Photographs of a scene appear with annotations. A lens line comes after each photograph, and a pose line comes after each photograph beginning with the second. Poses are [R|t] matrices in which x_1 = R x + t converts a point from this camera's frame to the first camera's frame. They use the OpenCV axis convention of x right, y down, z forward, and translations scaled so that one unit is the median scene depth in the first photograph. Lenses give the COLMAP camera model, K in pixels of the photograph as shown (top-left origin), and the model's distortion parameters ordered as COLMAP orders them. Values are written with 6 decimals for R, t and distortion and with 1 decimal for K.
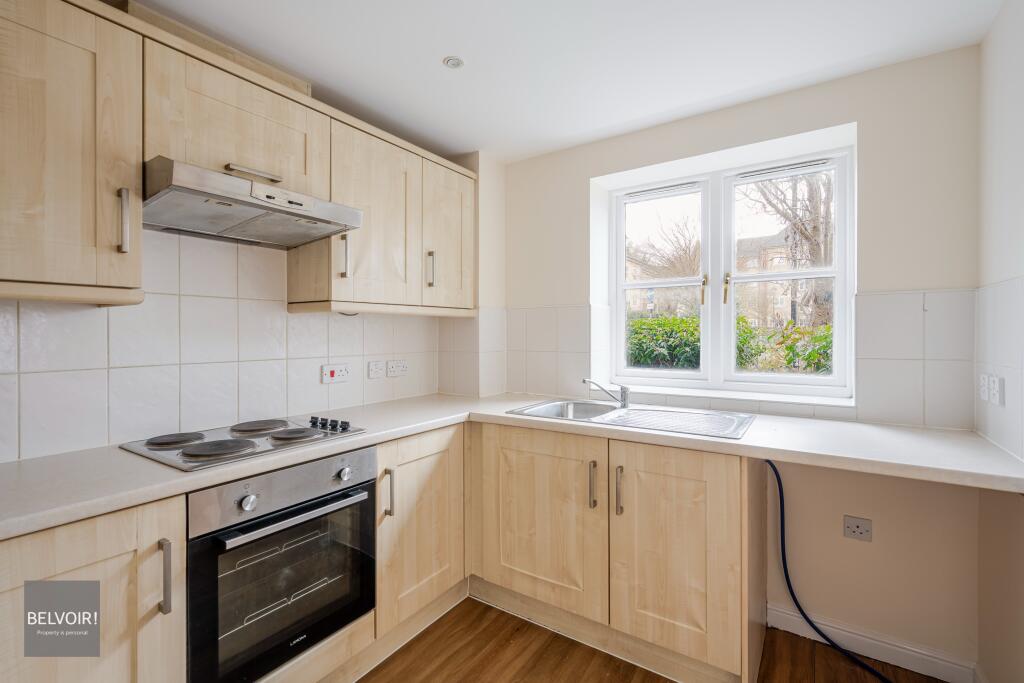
lens RADIAL K [[462.9, 0, 510.4], [0, 462.9, 334.9], [0, 0, 1]] dist [0.002612, -0.000166]
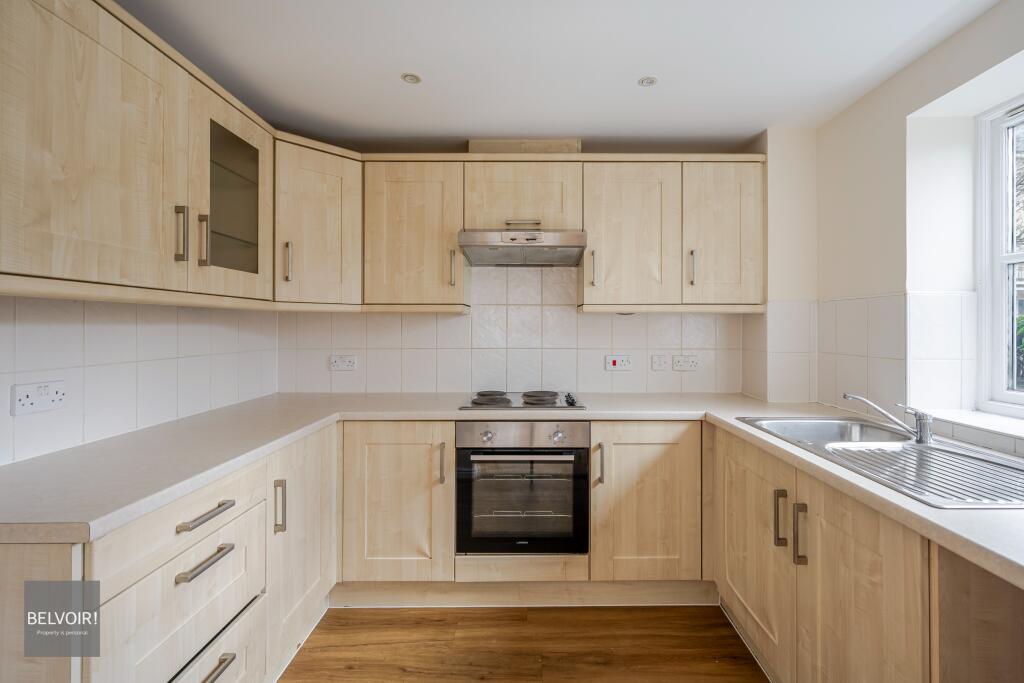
lens RADIAL K [[462.9, 0, 534.6], [0, 462.9, 323.7], [0, 0, 1]] dist [0.002612, -0.000166]
pose [[0.562247, -0.000304, -0.826969, 0.568059], [-0.007905, 0.999952, -0.005742, -0.011827], [0.826931, 0.009766, 0.562218, 0.161668]]
